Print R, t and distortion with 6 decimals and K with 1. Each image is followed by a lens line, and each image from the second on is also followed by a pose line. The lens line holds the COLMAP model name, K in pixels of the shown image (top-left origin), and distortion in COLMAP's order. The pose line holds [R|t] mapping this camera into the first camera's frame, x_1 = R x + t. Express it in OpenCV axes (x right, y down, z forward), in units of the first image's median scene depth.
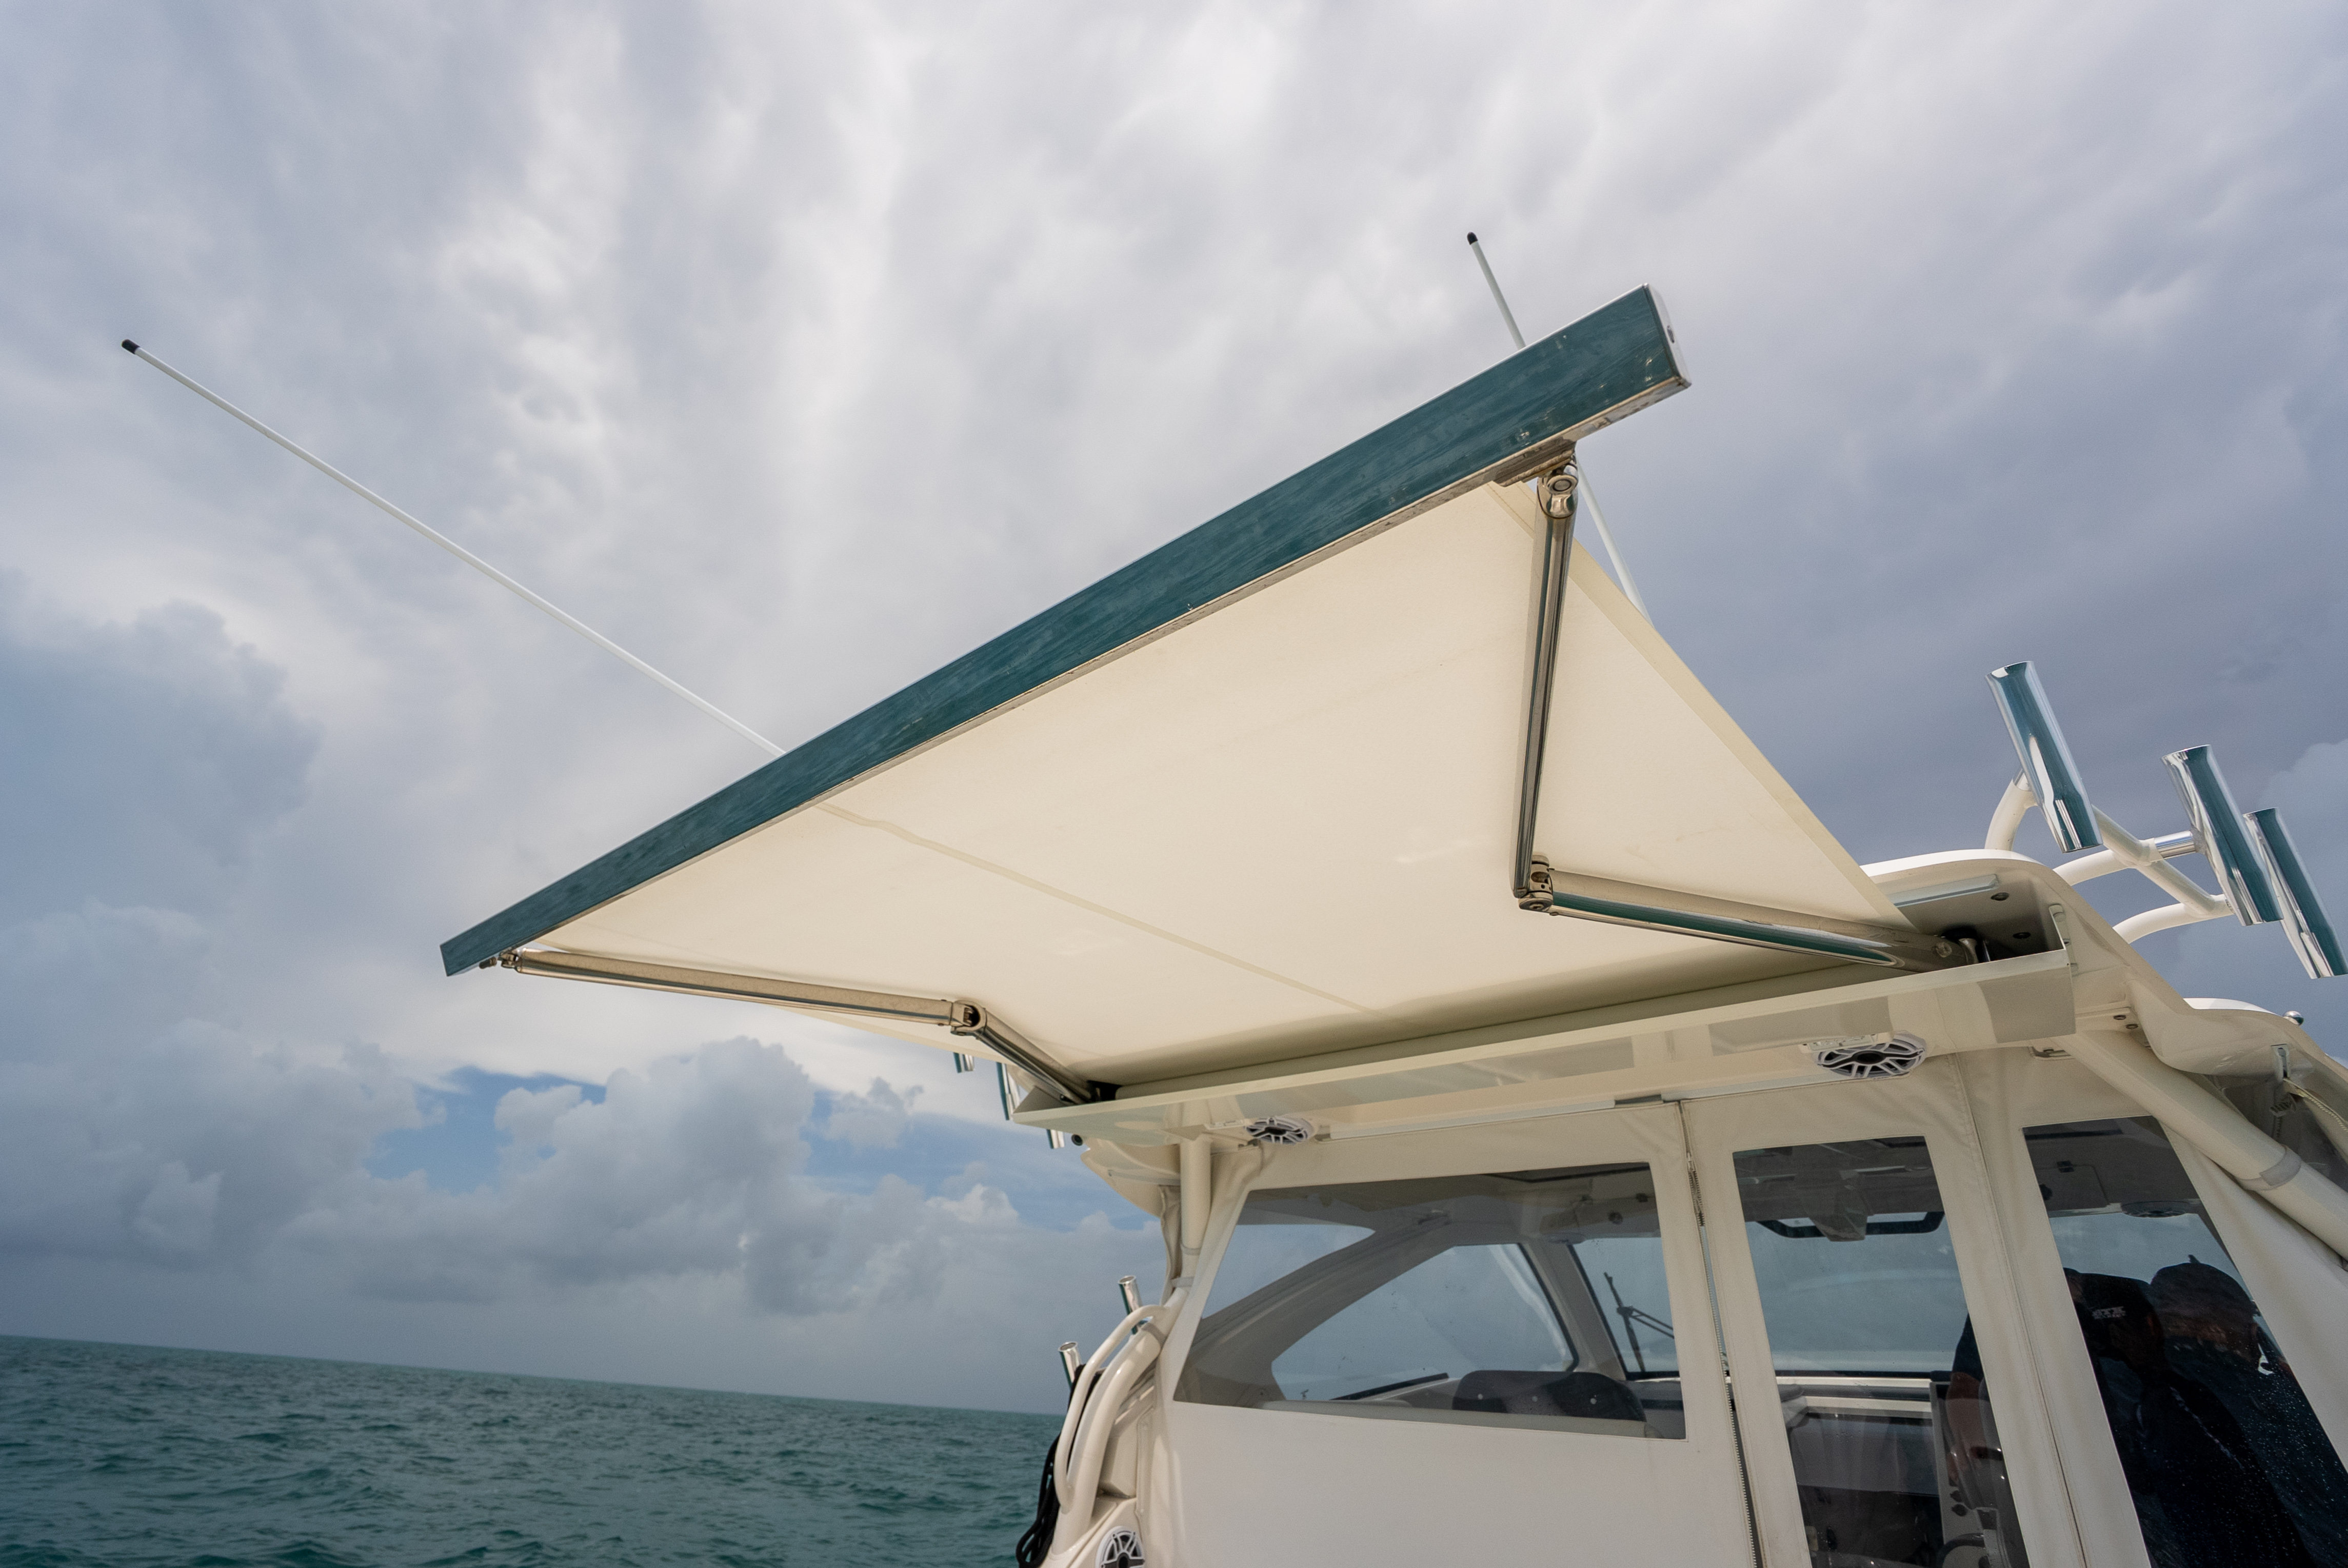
lens RADIAL K [[1096.7, 0, 1159.7], [0, 1096.7, 780.1], [0, 0, 1]] dist [-0.061800, 0.027440]
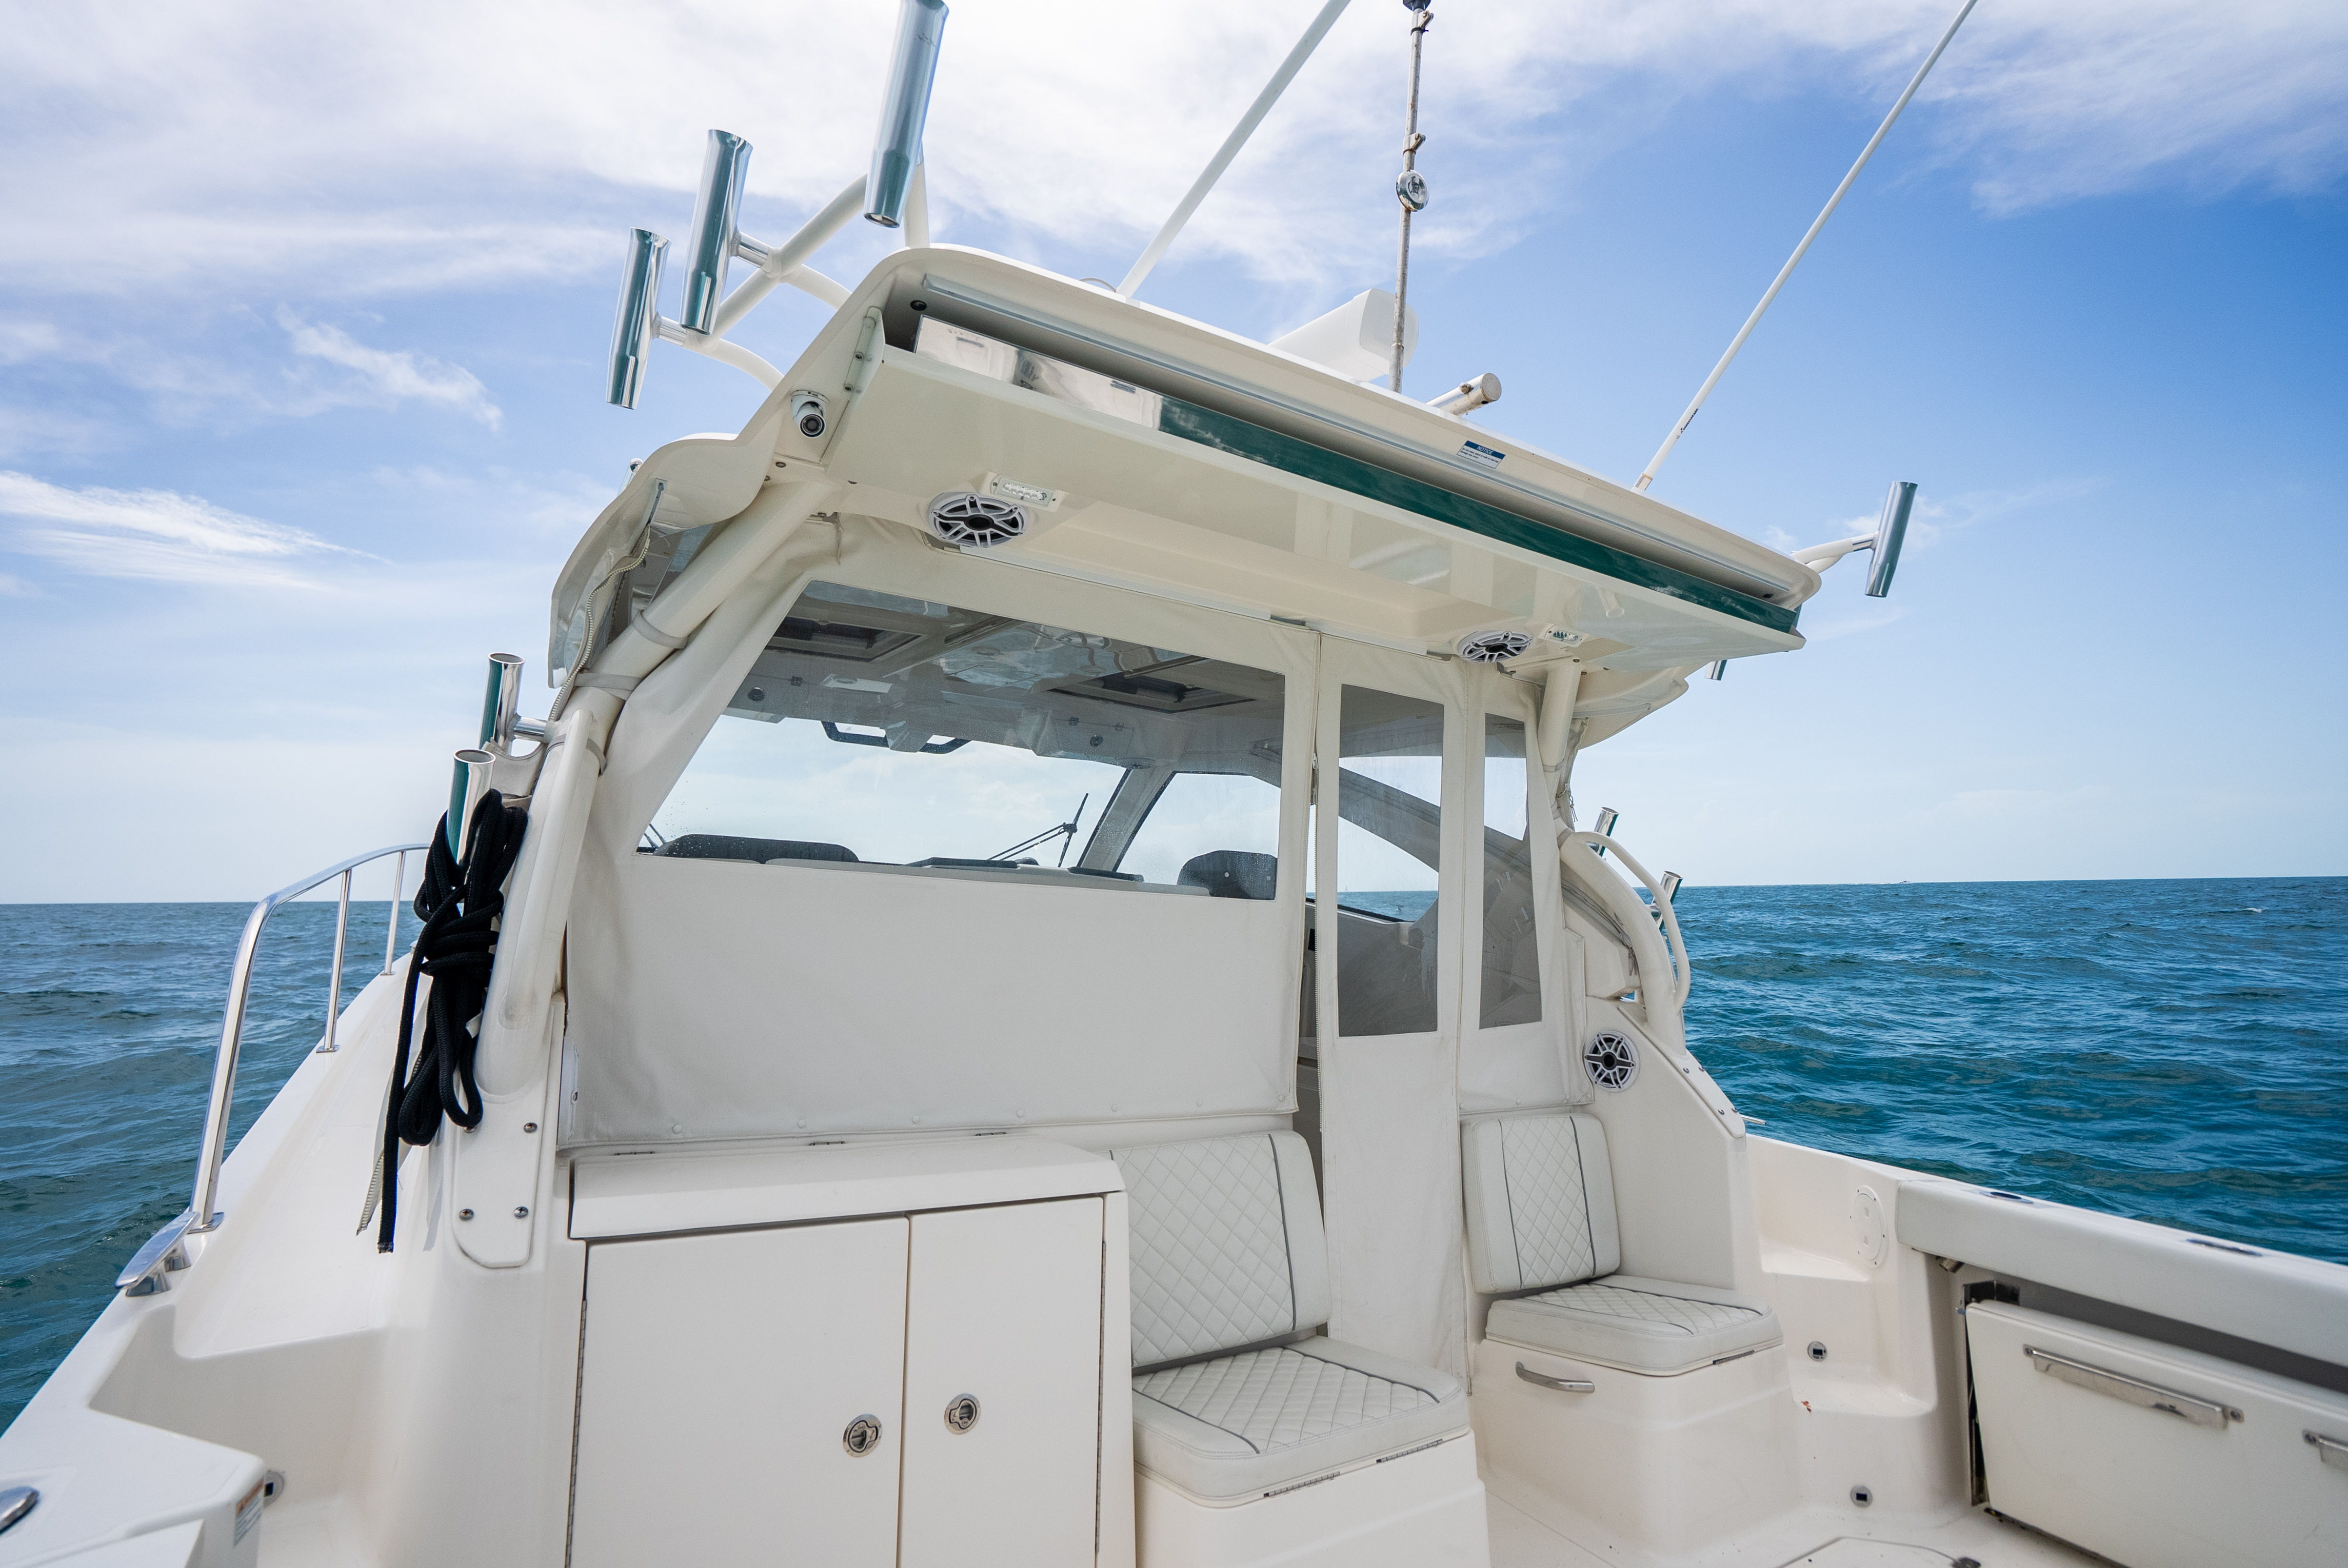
lens RADIAL K [[1096.7, 0, 1159.7], [0, 1096.7, 780.1], [0, 0, 1]] dist [-0.061800, 0.027440]
pose [[0.290474, 0.090533, 0.952590, -0.480524], [-0.480075, 0.874945, 0.063236, 0.333969], [-0.827739, -0.475684, 0.297612, 0.552551]]
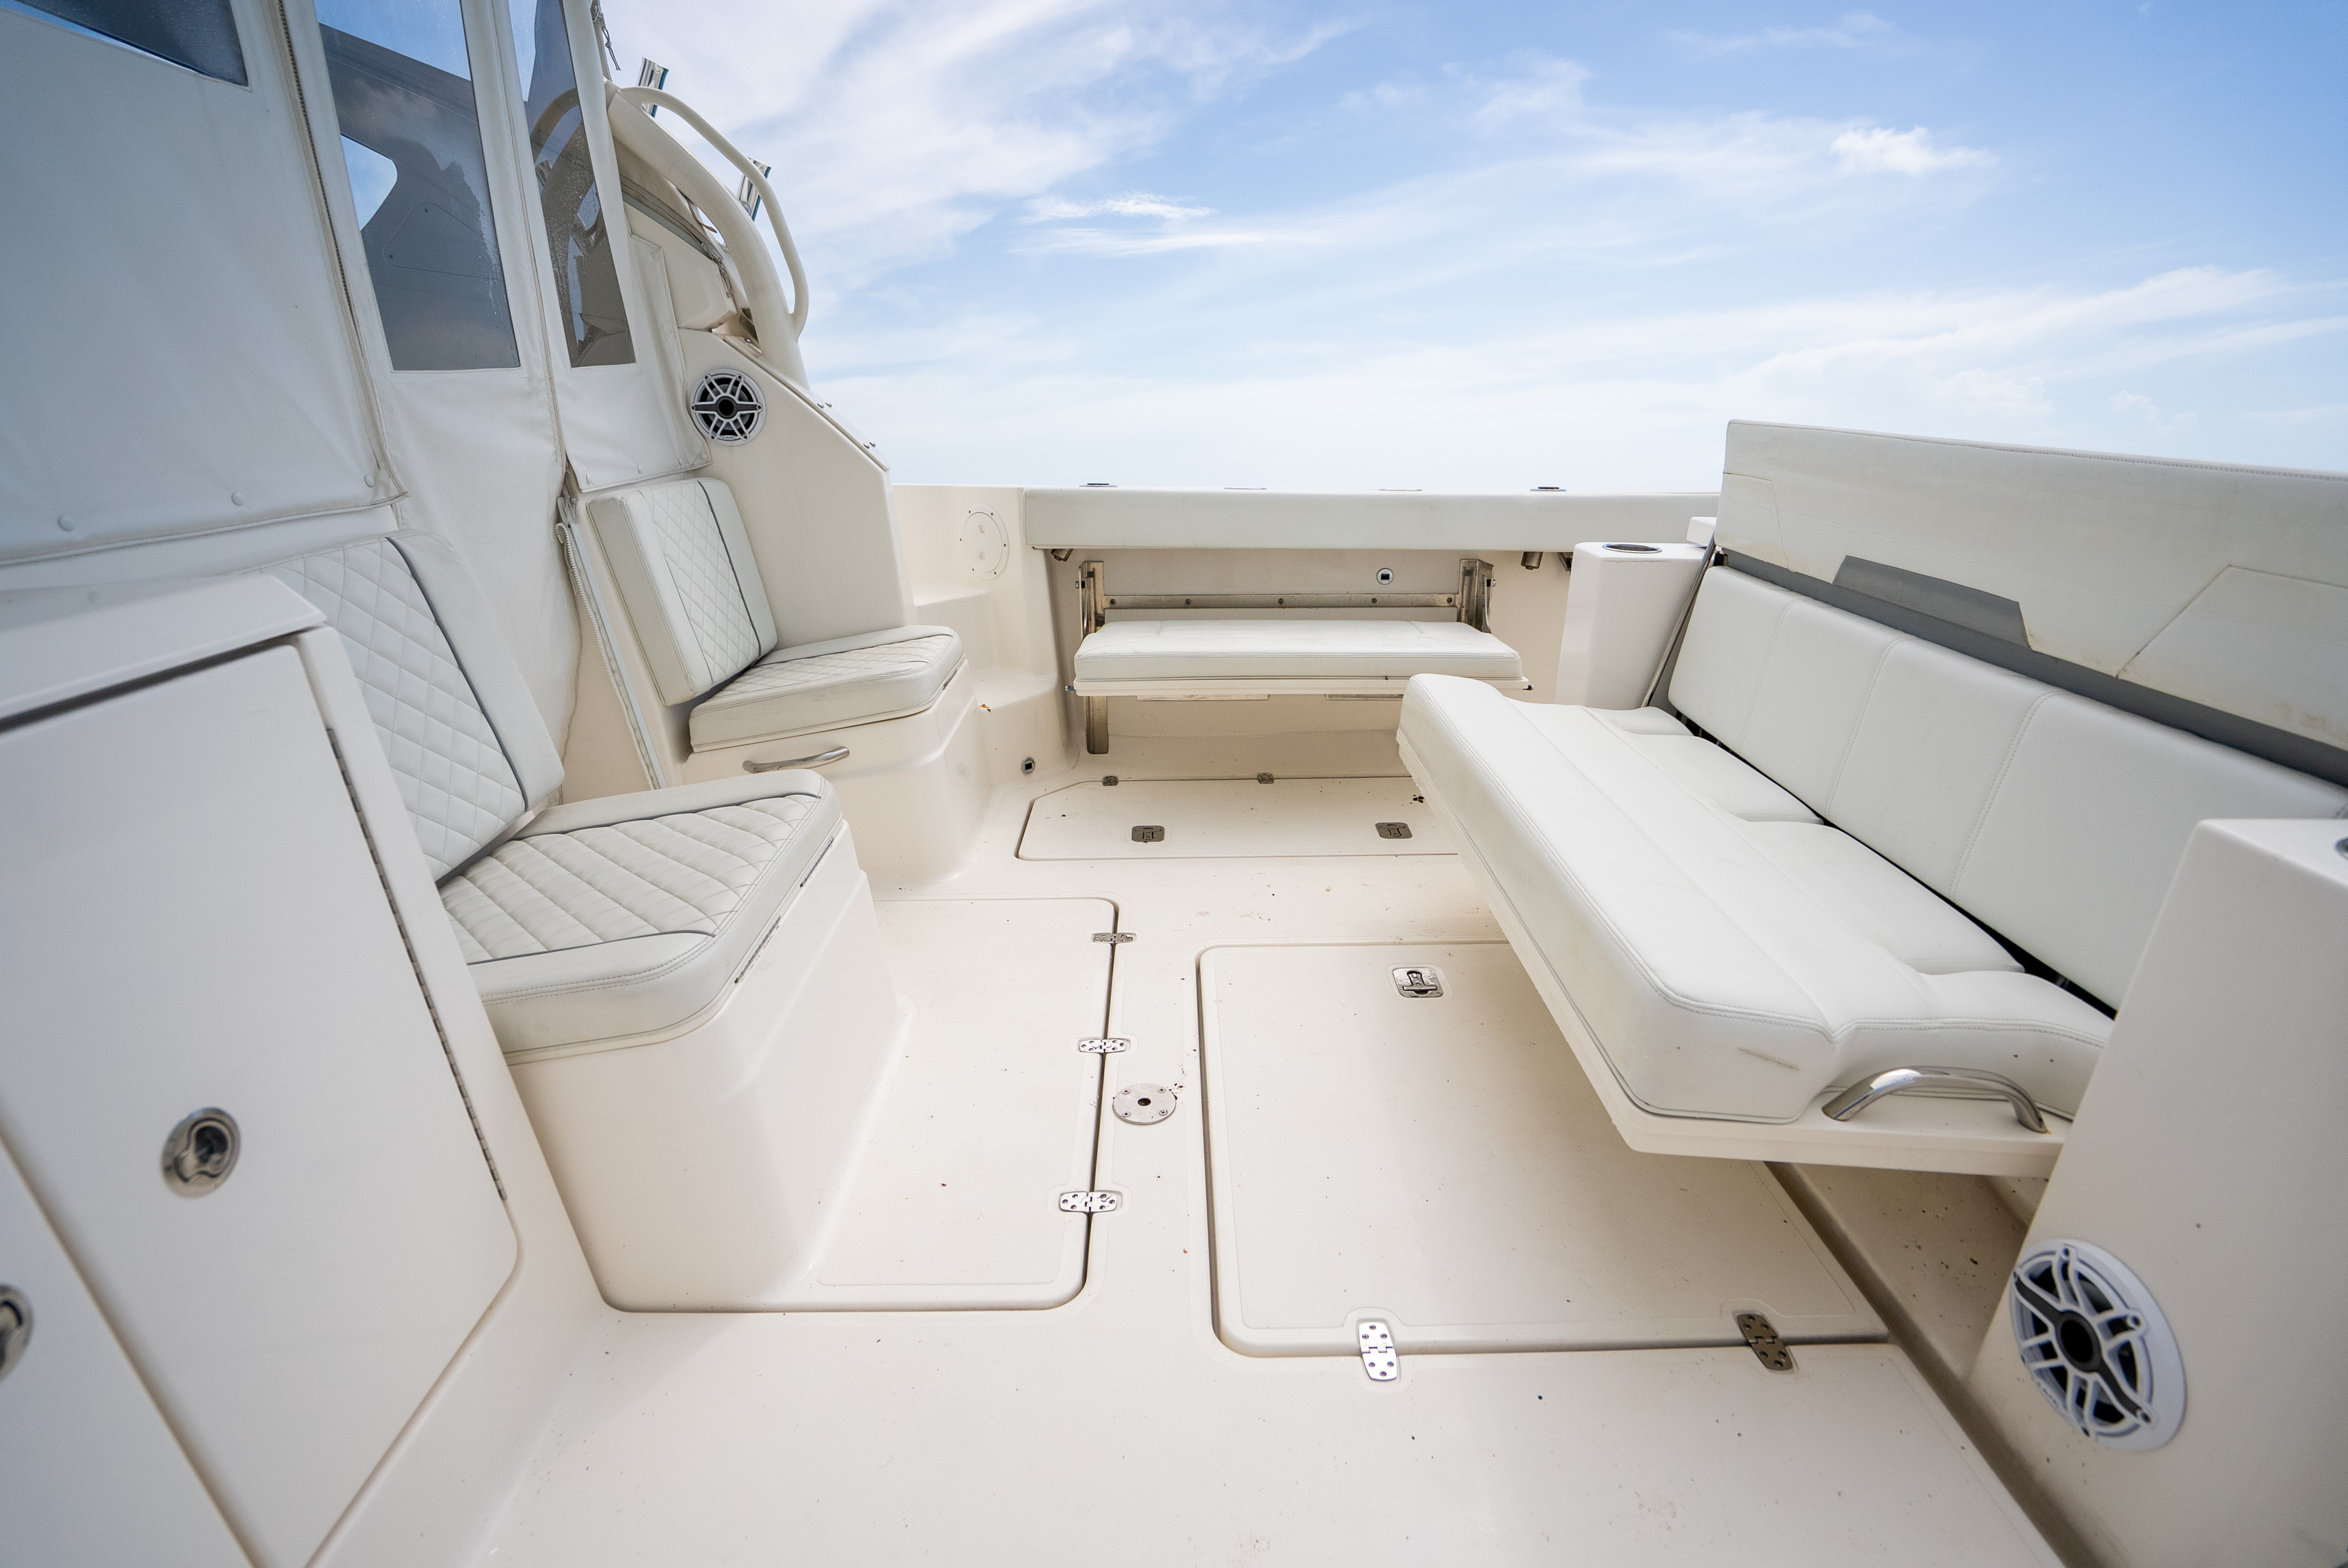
lens RADIAL K [[1082.5, 0, 1164.5], [0, 1082.5, 790.7], [0, 0, 1]] dist [-0.044965, 0.016217]
pose [[-0.676866, -0.292667, 0.675425, -0.245925], [-0.359944, 0.931977, 0.043120, 0.533342], [-0.642100, -0.213928, -0.736167, 0.697852]]
